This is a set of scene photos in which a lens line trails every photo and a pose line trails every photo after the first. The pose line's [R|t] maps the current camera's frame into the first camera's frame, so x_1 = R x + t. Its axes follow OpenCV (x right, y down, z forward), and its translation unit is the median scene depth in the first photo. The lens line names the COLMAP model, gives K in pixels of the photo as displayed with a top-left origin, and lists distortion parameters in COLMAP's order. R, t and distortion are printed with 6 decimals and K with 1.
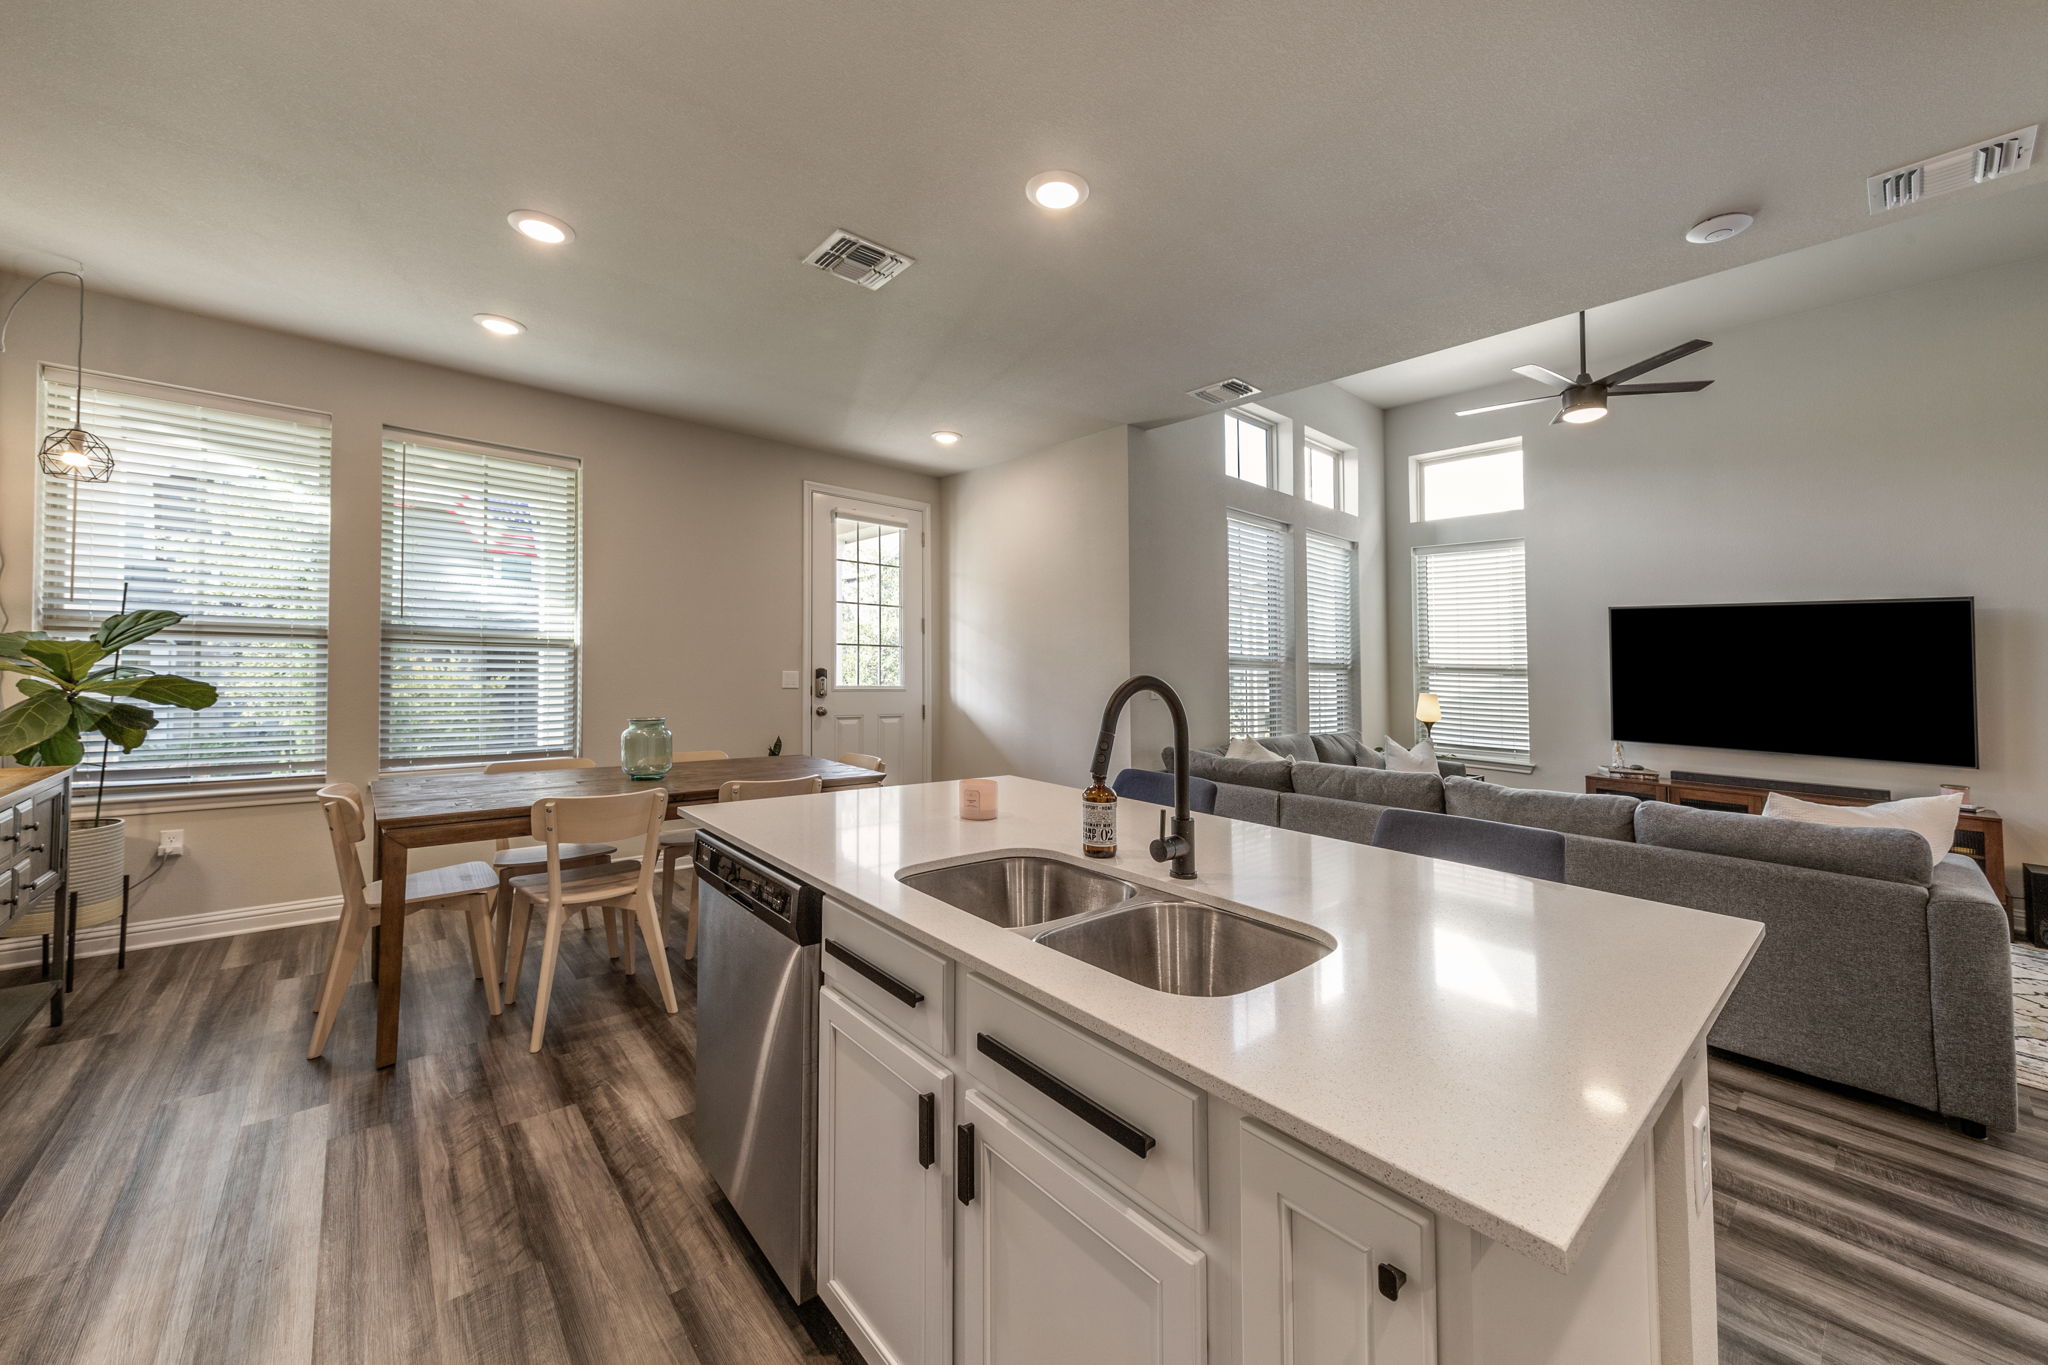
lens RADIAL K [[836.0, 0, 1024.0], [0, 836.0, 682.5], [0, 0, 1]] dist [0.000467, 0.000145]
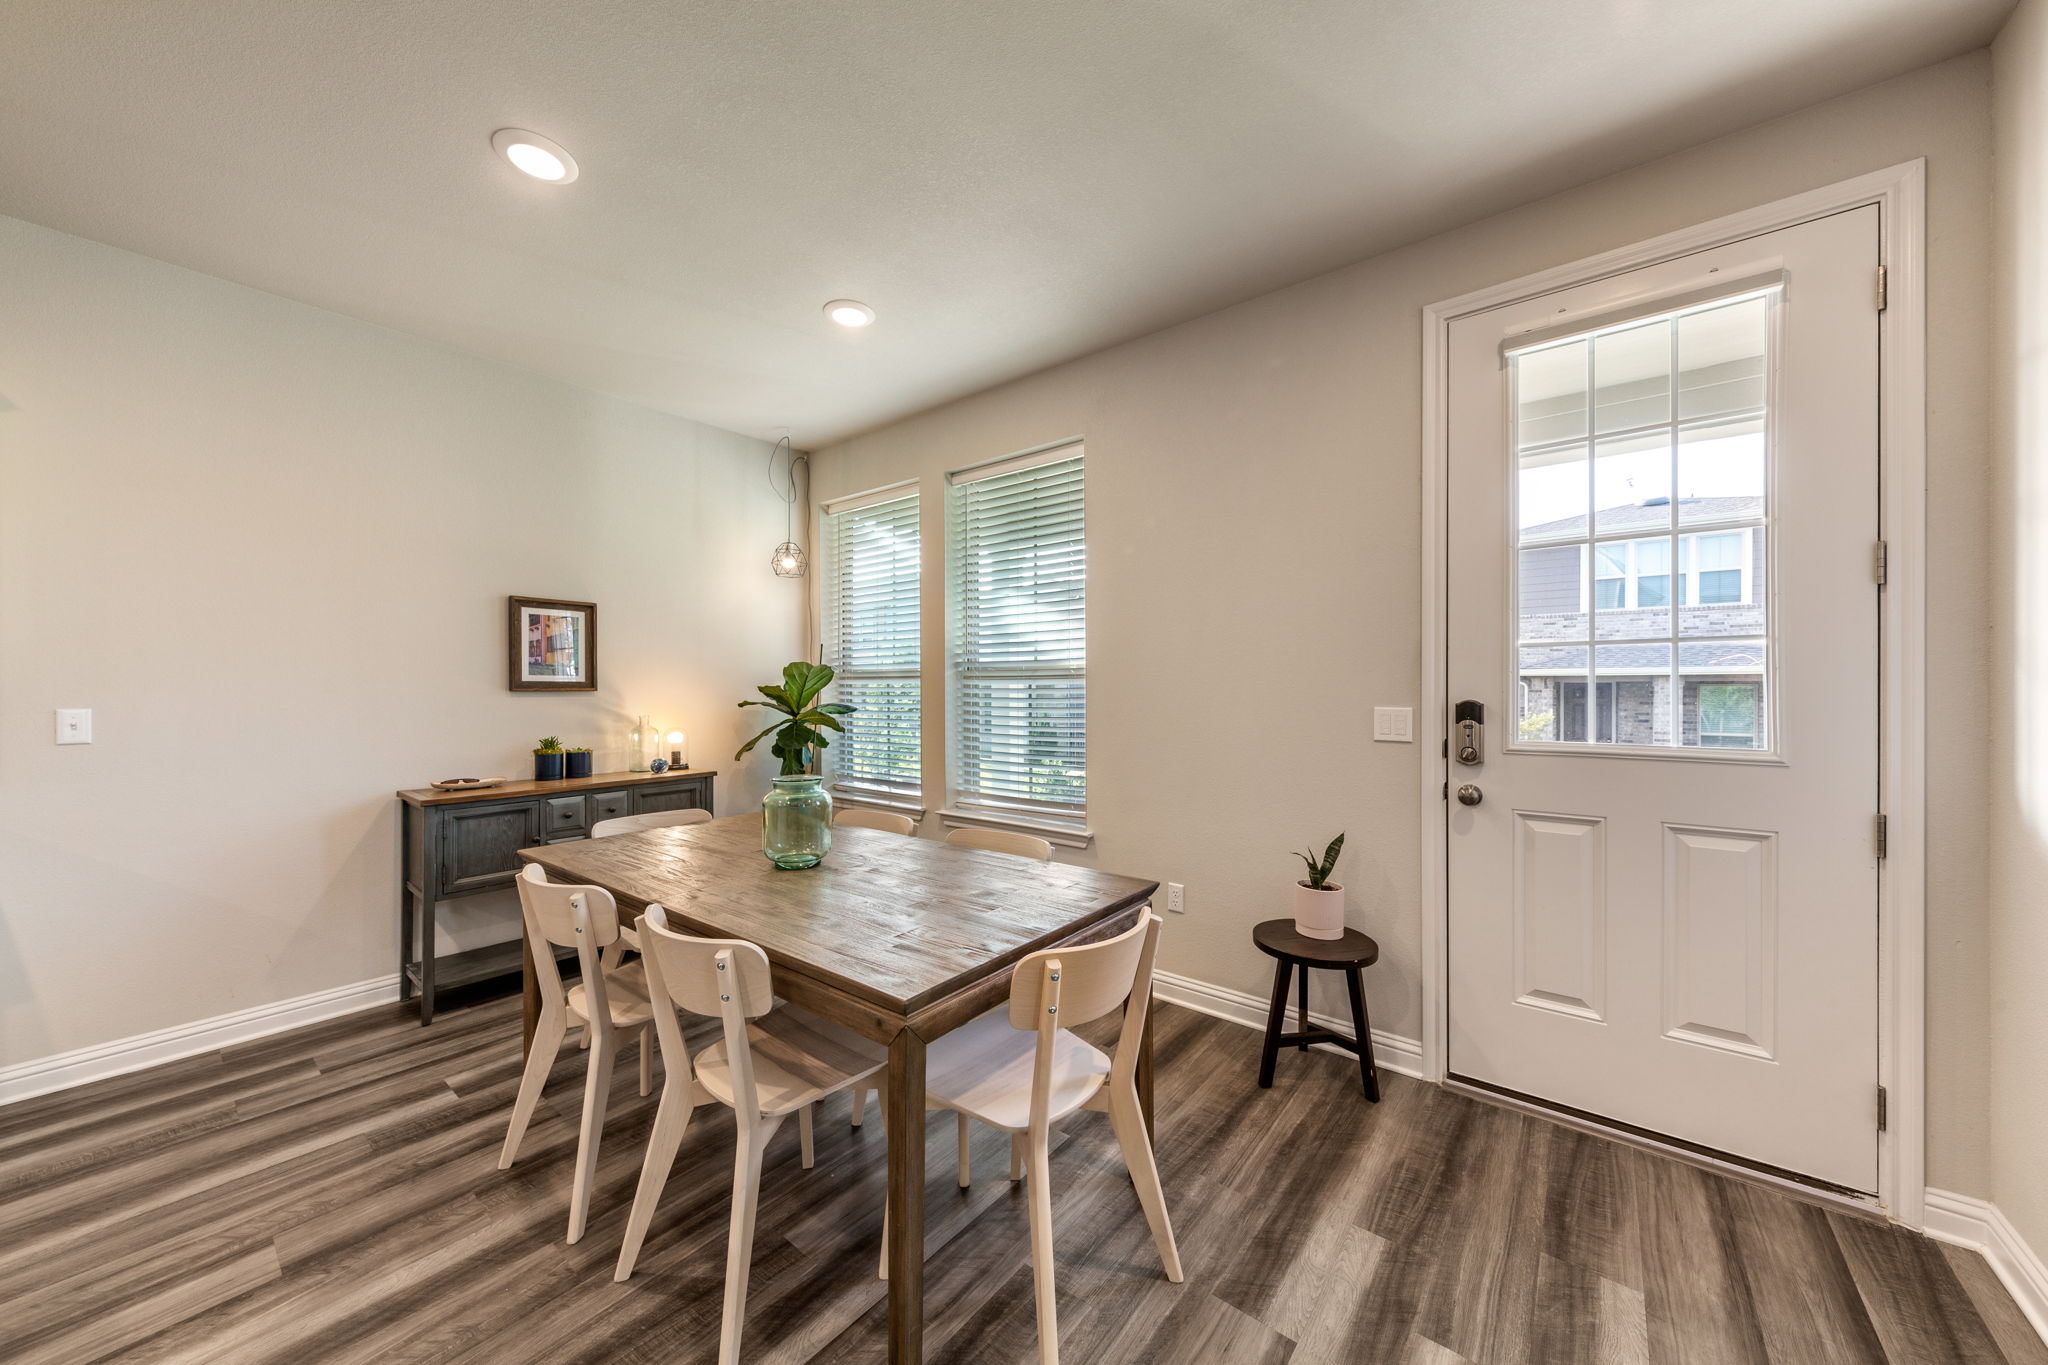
lens RADIAL K [[712.9, 0, 1023.6], [0, 712.9, 704.4], [0, 0, 1]] dist [0.001388, 0.000025]
pose [[0.152980, 0.024428, -0.987927, 0.108079], [0.003702, 0.999673, 0.025291, -0.027145], [0.988222, -0.007526, 0.152840, 0.719548]]
